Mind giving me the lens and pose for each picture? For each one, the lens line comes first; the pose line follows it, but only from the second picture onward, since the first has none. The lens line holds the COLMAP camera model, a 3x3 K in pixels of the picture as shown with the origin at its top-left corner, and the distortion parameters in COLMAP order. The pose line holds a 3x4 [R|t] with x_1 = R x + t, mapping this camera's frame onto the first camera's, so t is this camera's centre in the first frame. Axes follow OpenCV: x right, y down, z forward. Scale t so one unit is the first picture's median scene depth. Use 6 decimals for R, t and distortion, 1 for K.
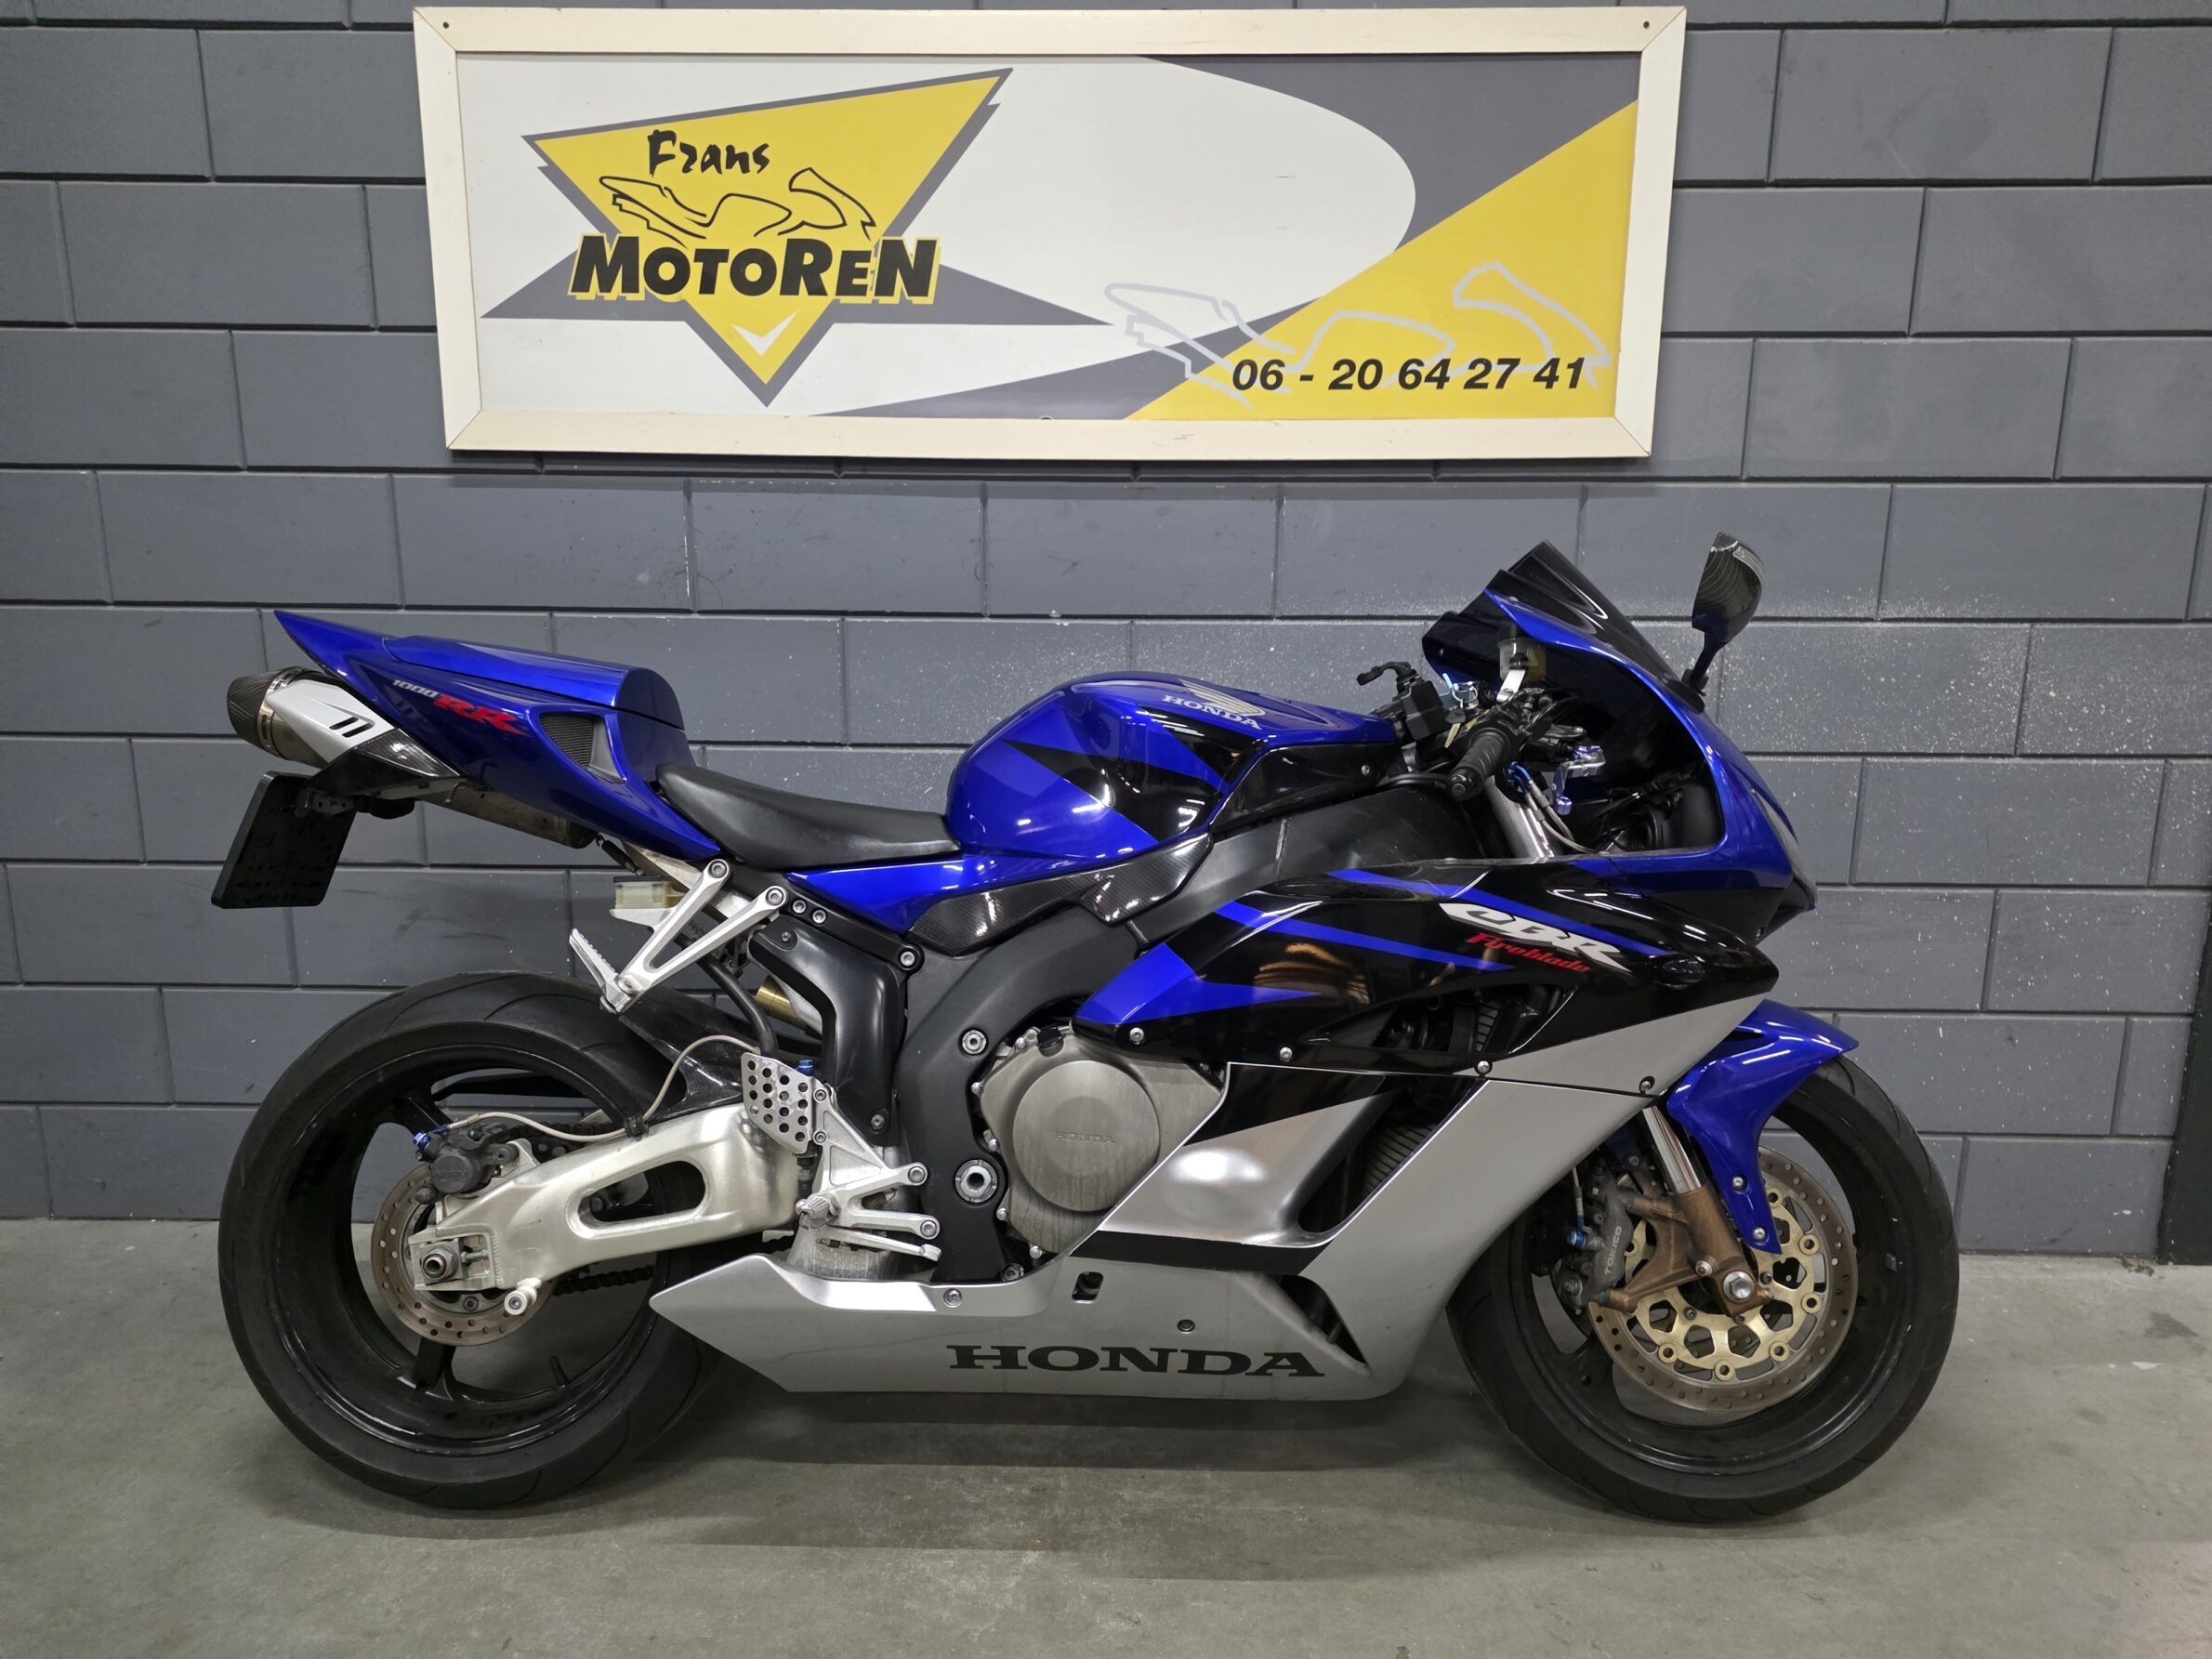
lens RADIAL K [[1479.7, 0, 1107.2], [0, 1479.7, 849.7], [0, 0, 1]] dist [0.072634, -0.080816]
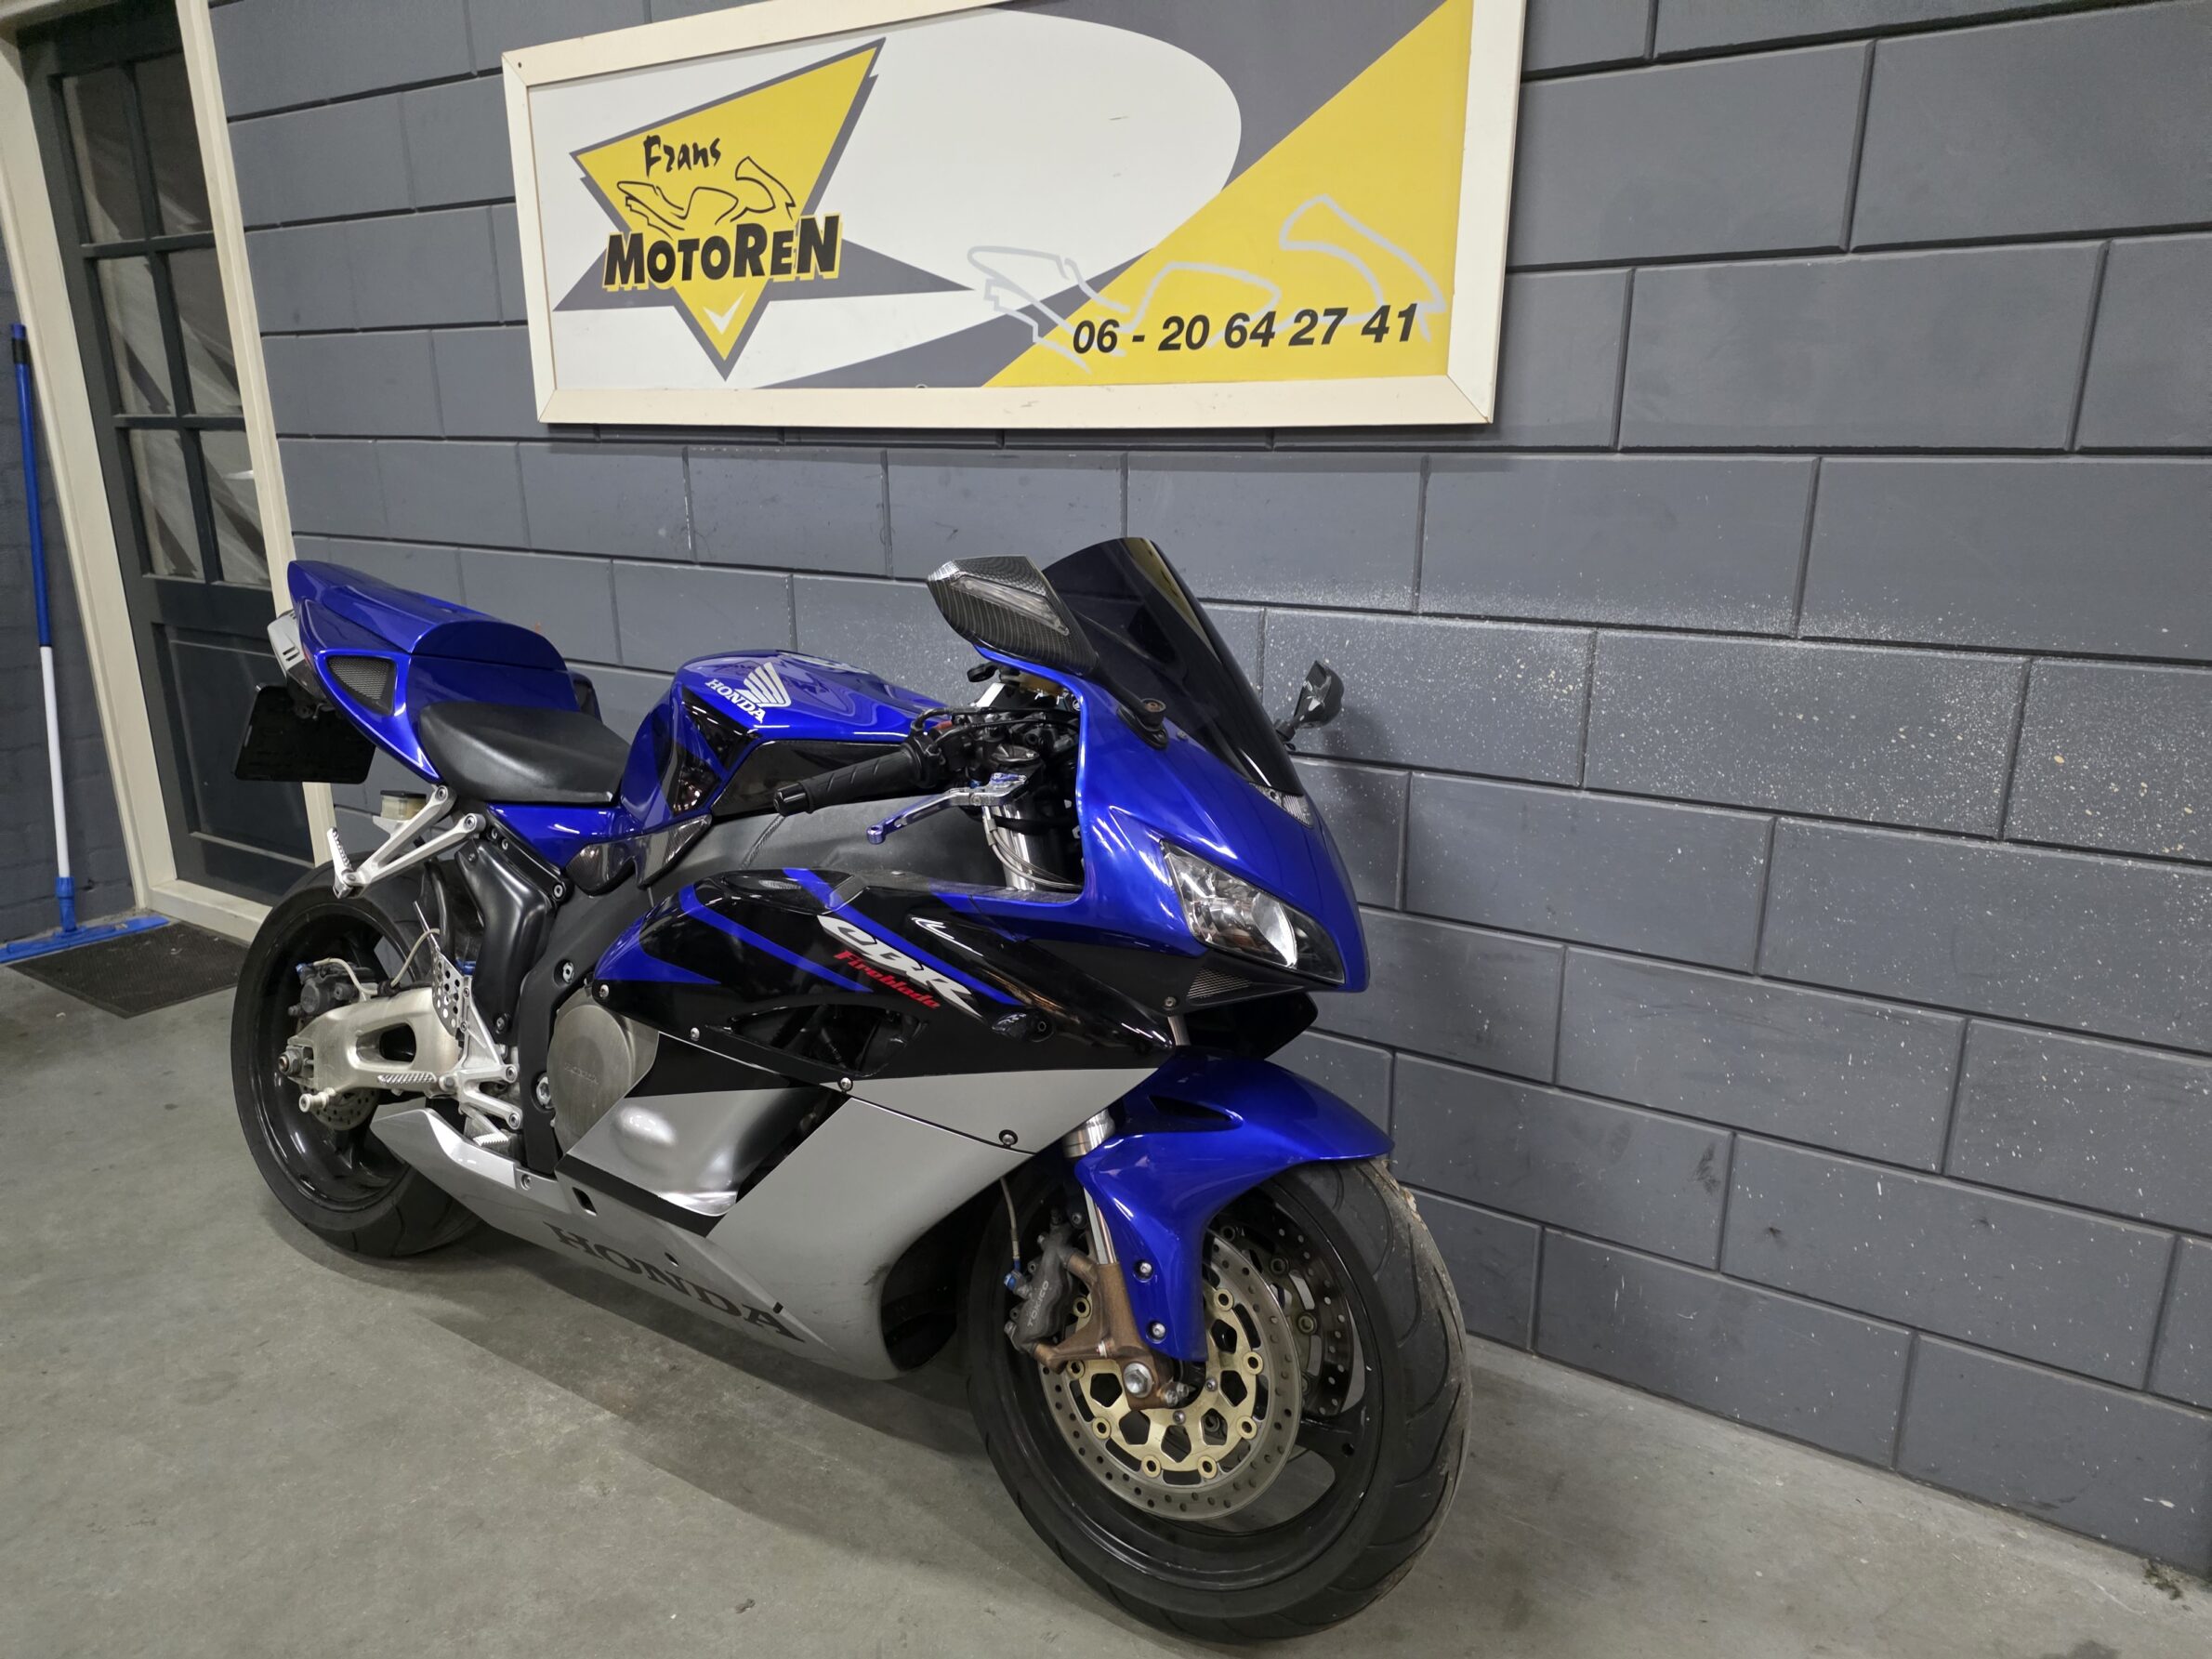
lens RADIAL K [[1489.8, 0, 1160.9], [0, 1489.8, 876.0], [0, 0, 1]] dist [0.075427, -0.088702]
pose [[0.854259, 0.143696, -0.499594, 0.663937], [-0.102148, 0.988701, 0.109712, -0.088738], [0.509714, -0.042690, 0.859284, 0.186065]]
